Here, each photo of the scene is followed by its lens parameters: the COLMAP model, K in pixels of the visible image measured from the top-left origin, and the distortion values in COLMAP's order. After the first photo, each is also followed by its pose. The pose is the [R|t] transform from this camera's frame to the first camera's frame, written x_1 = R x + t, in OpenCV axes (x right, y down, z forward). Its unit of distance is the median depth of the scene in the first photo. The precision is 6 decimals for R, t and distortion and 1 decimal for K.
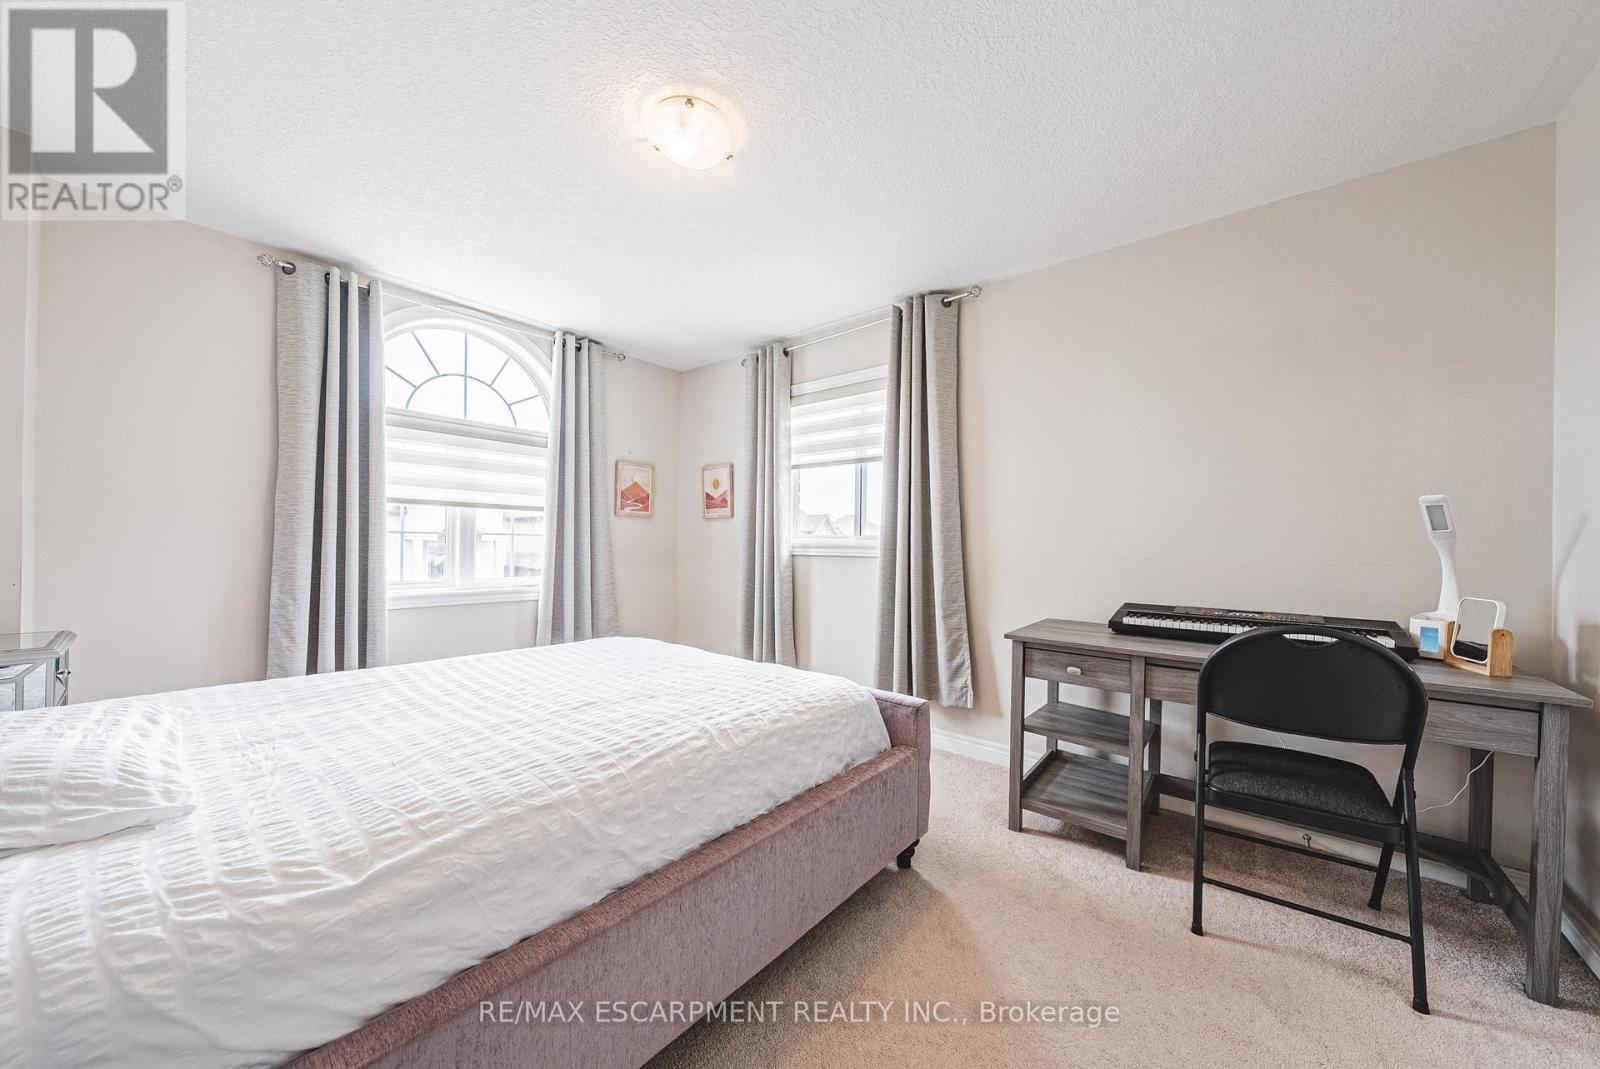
lens RADIAL K [[554.6, 0, 805.7], [0, 554.6, 535.7], [0, 0, 1]] dist [-0.006267, -0.000060]
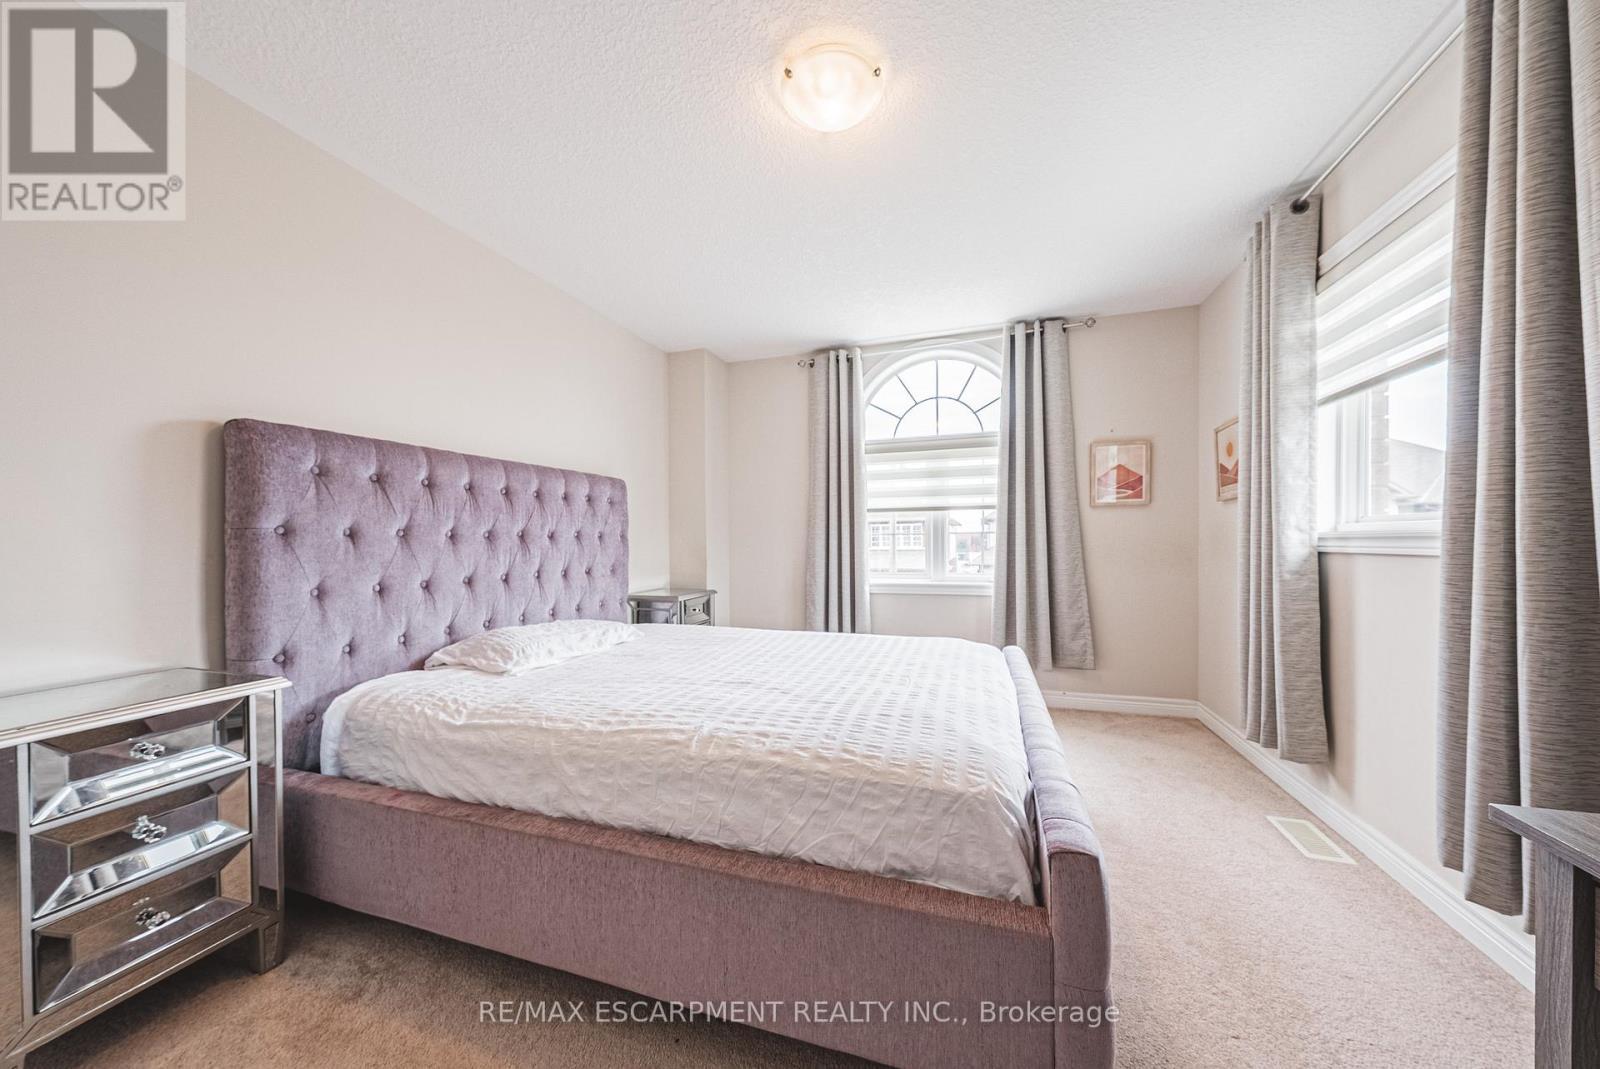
lens RADIAL K [[524.8, 0, 807.5], [0, 524.8, 542.1], [0, 0, 1]] dist [0.000154, -0.000005]
pose [[0.378031, -0.015545, -0.925662, 0.389711], [0.030979, 0.999511, -0.004133, 0.013798], [0.925275, -0.027113, 0.378328, 0.424673]]
